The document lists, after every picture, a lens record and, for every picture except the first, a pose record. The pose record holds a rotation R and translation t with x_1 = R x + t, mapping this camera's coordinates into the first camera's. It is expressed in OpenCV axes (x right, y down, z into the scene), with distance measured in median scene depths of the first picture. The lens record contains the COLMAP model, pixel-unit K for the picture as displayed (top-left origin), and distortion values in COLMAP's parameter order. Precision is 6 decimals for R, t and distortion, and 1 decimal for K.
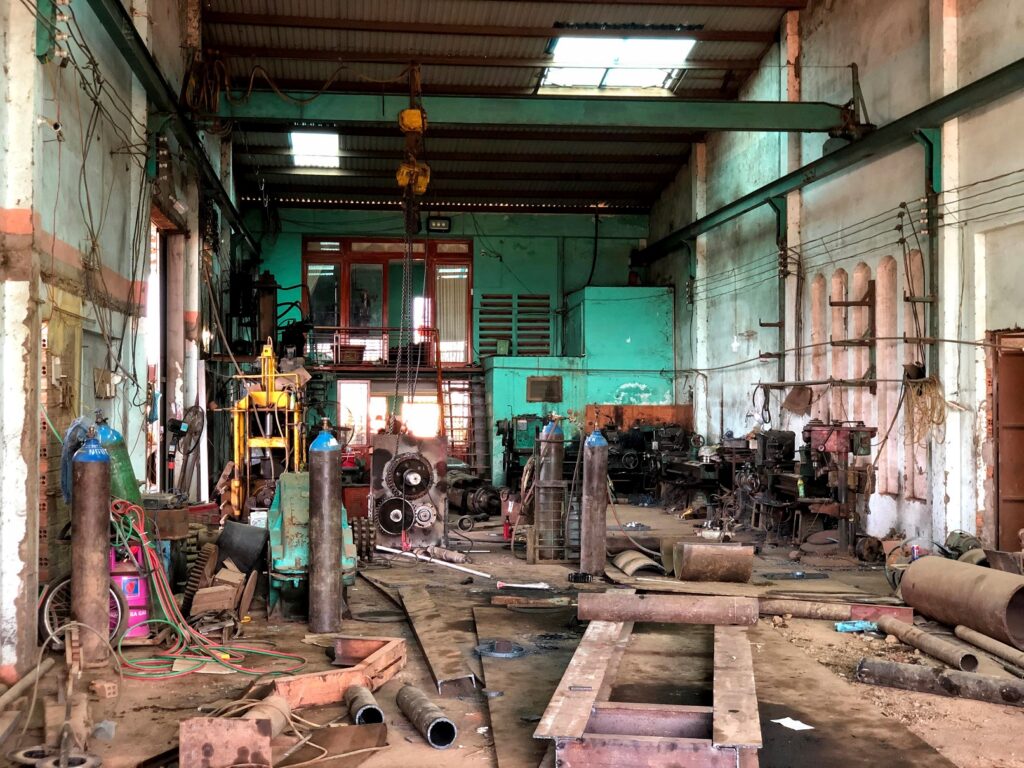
lens RADIAL K [[1569.8, 0, 512.0], [0, 1569.8, 384.0], [0, 0, 1]] dist [0.031684, 0.236757]
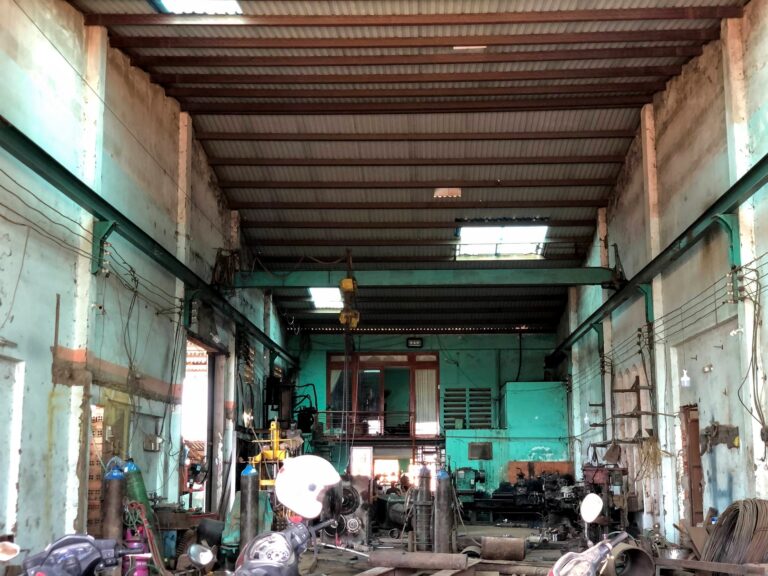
lens RADIAL K [[1177.4, 0, 384.0], [0, 1177.4, 288.0], [0, 0, 1]] dist [0.031684, 0.236757]
pose [[0.989382, -0.027696, -0.142675, 0.127049], [0.007105, 0.989719, -0.142852, 0.012554], [0.145165, 0.140322, 0.979406, -0.186365]]
